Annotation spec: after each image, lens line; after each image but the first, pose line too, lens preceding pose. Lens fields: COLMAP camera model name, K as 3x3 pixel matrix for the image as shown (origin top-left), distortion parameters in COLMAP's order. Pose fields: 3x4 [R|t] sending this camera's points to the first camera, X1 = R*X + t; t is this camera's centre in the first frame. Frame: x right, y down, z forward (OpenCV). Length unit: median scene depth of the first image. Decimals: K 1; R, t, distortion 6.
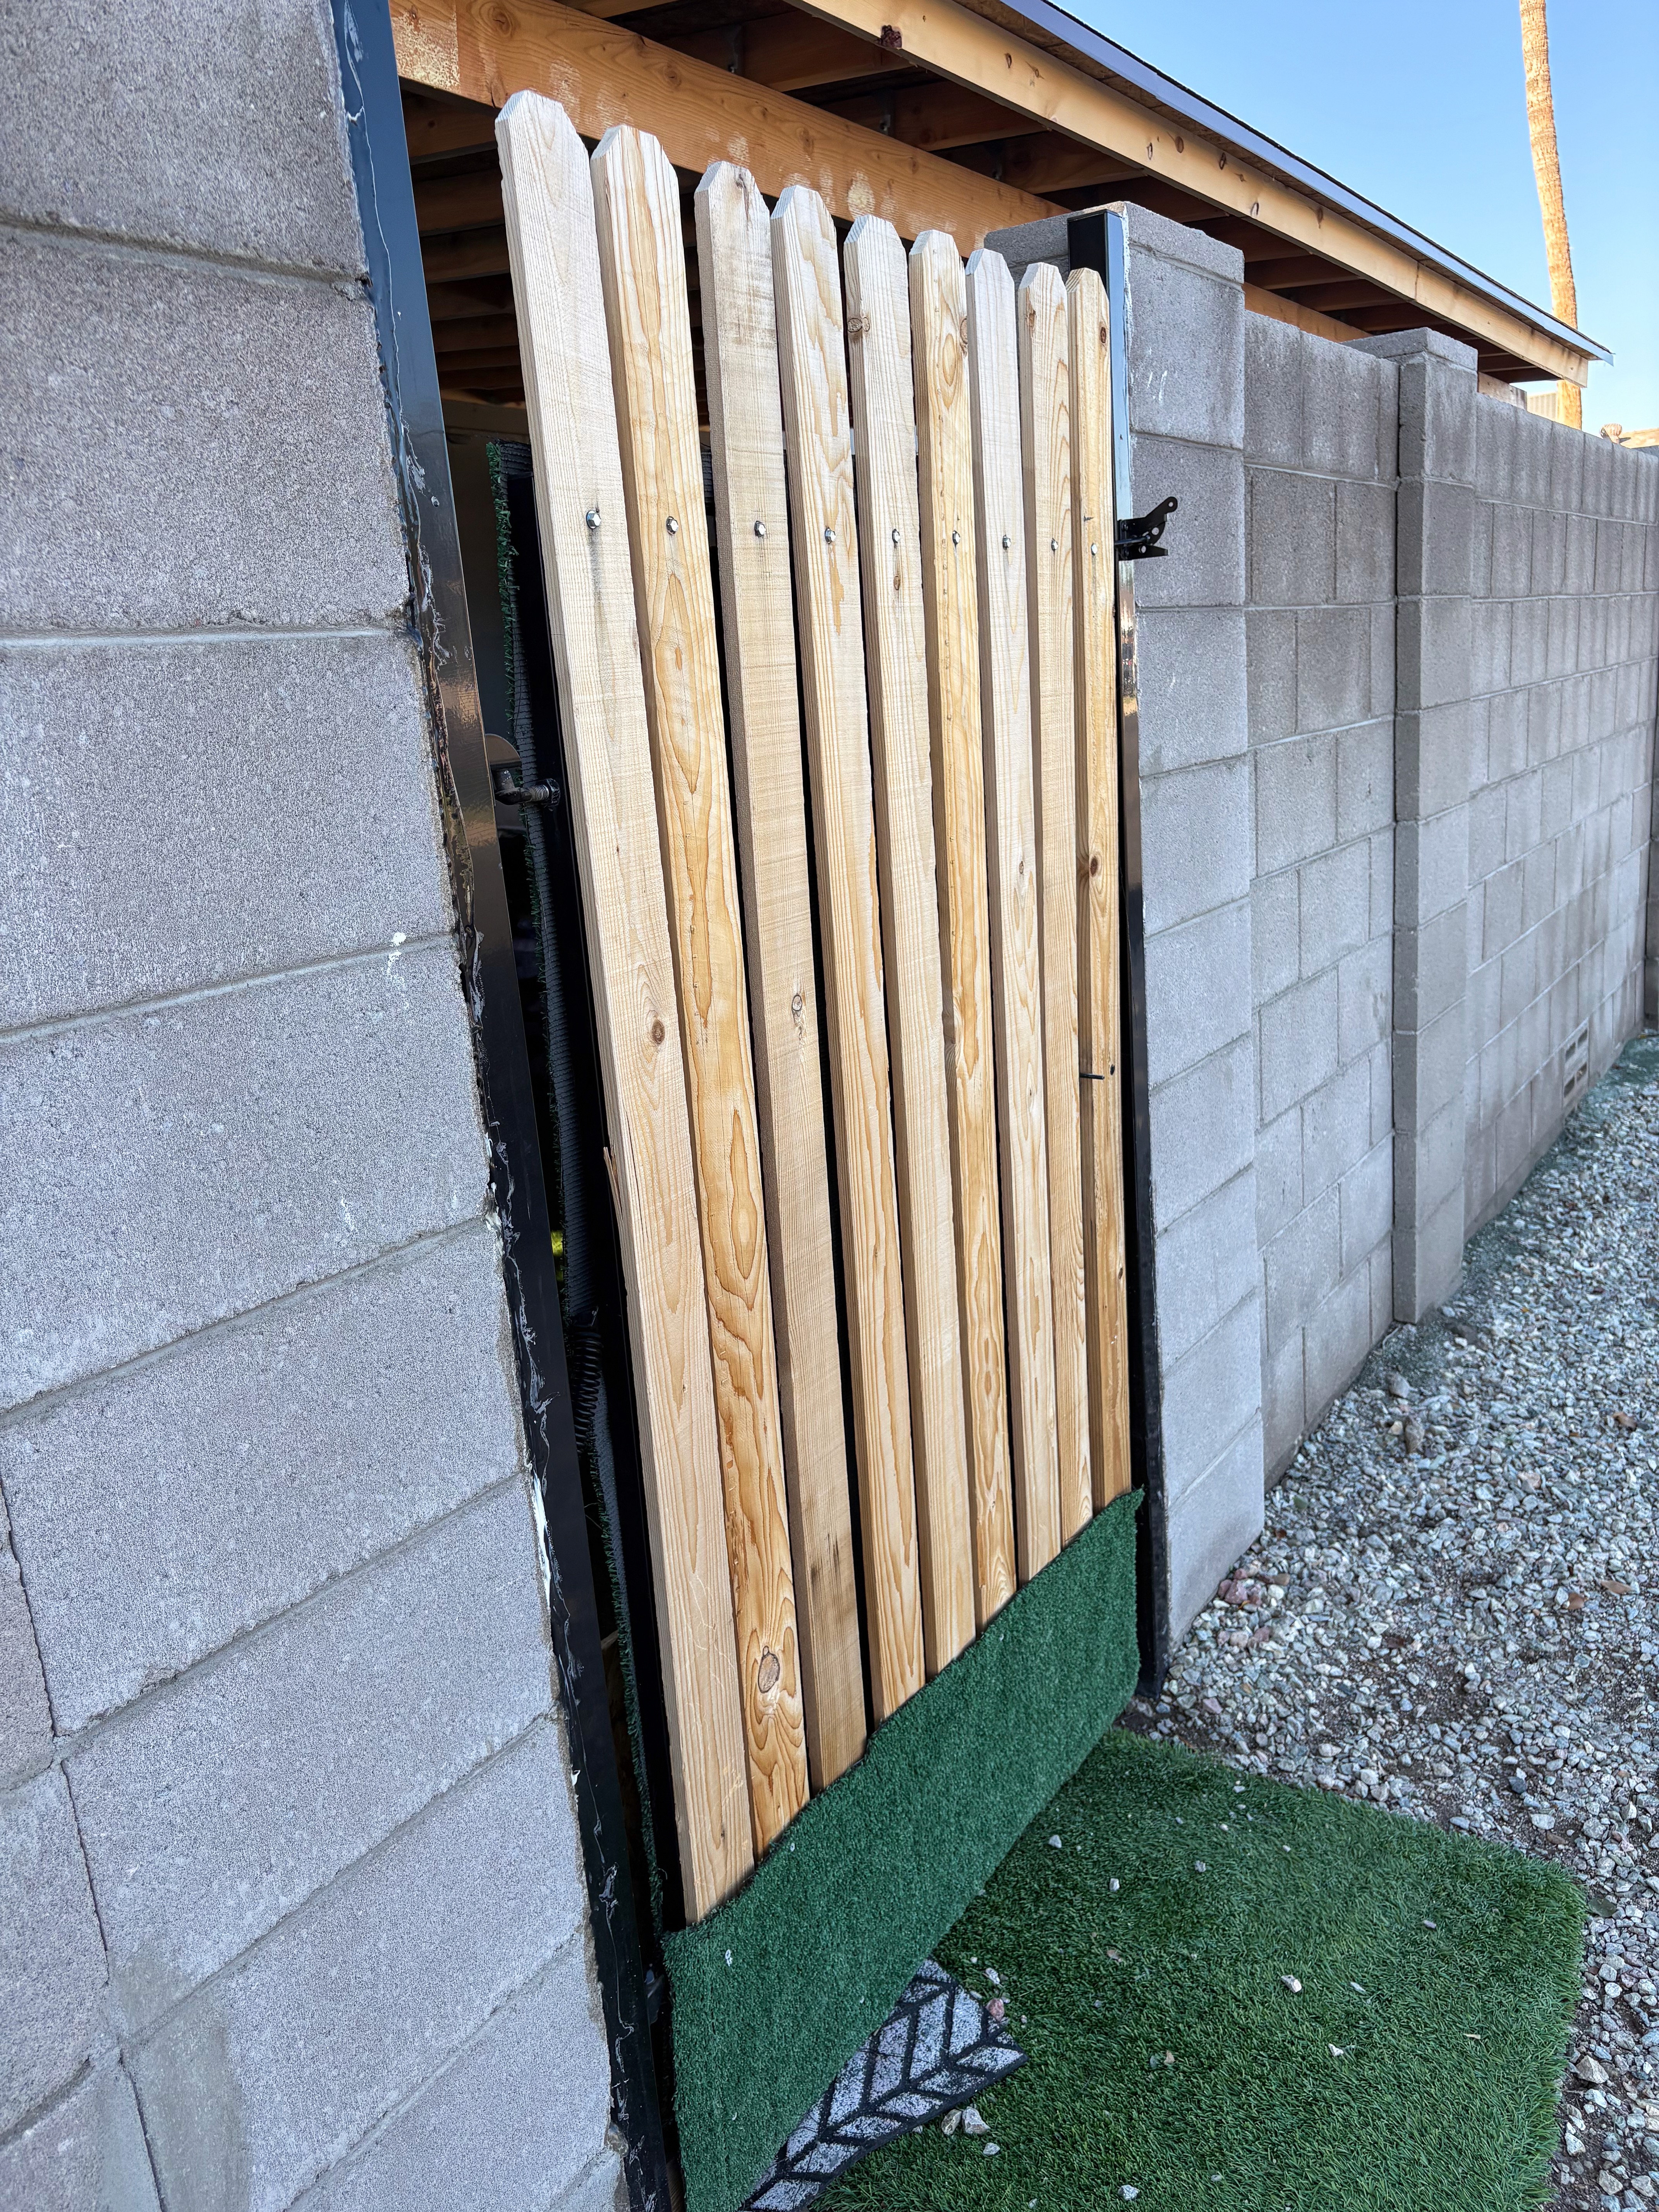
lens RADIAL K [[1717.7, 0, 829.5], [0, 1717.7, 1106.0], [0, 0, 1]] dist [0.047505, -0.017878]
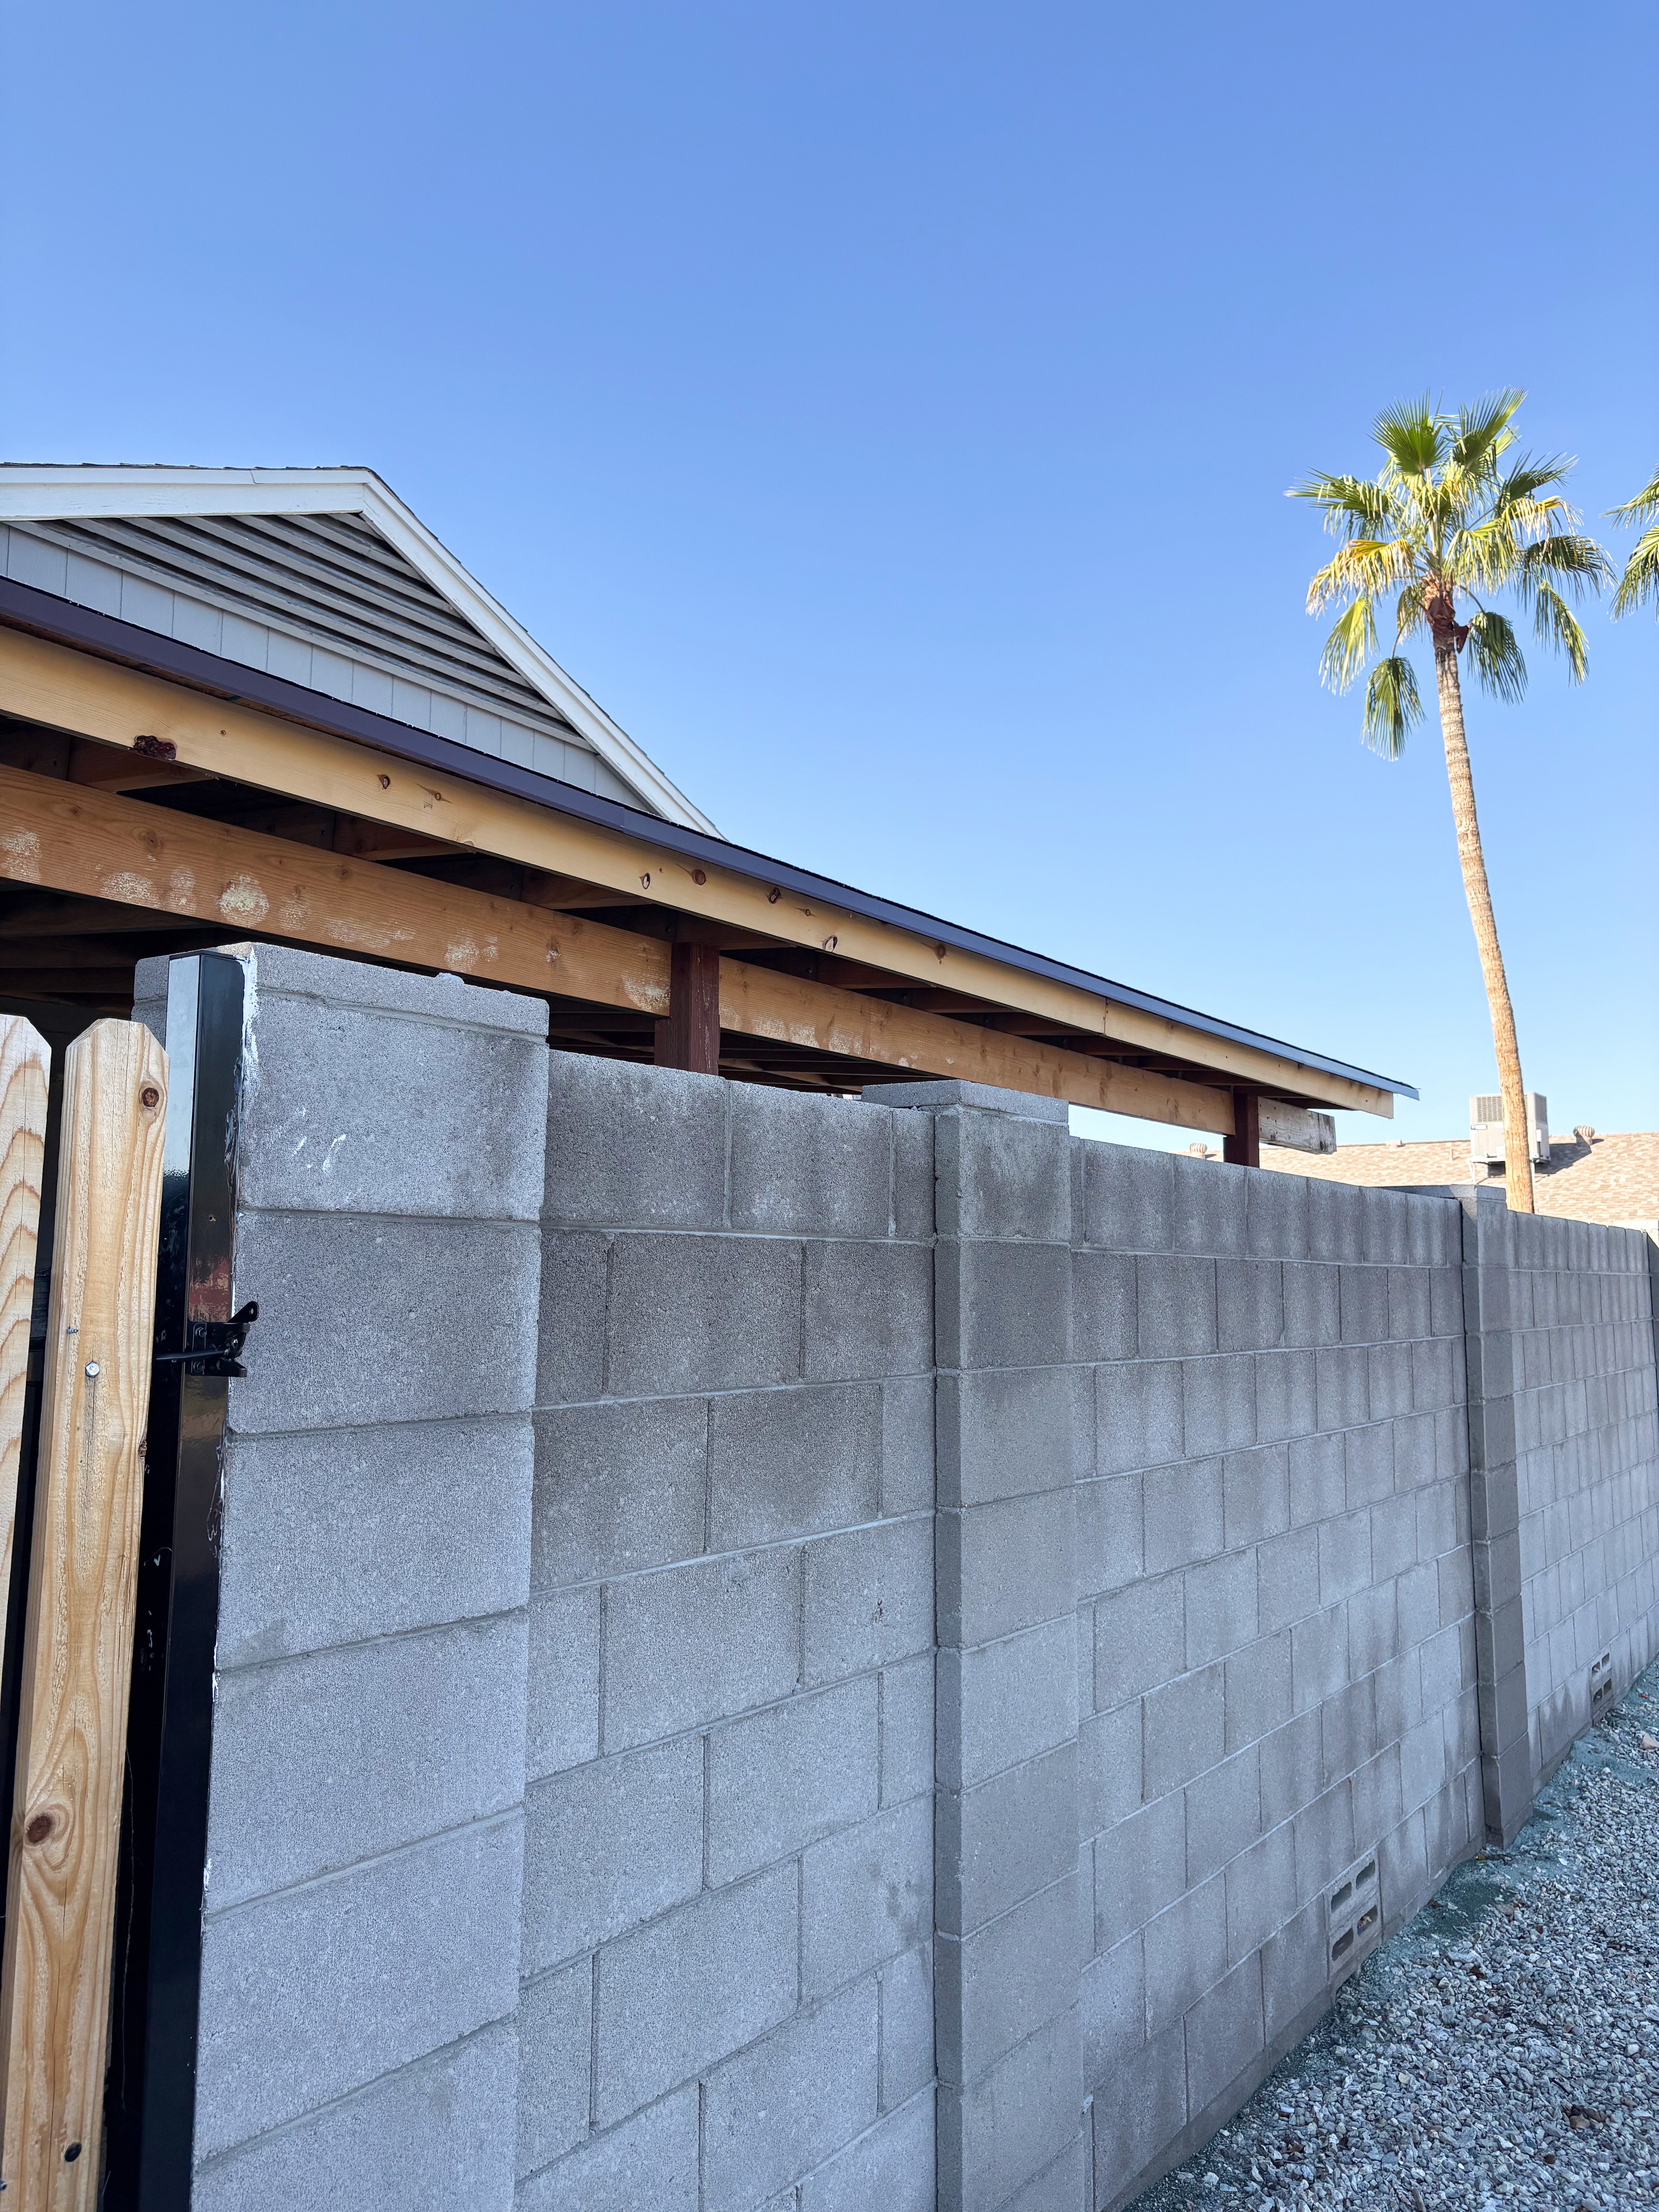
lens RADIAL K [[1717.7, 0, 829.5], [0, 1717.7, 1106.0], [0, 0, 1]] dist [0.047505, -0.017878]
pose [[0.996380, 0.078173, -0.033405, 0.216690], [-0.084870, 0.937373, -0.337830, -0.094592], [0.004903, 0.339442, 0.940614, 0.129481]]
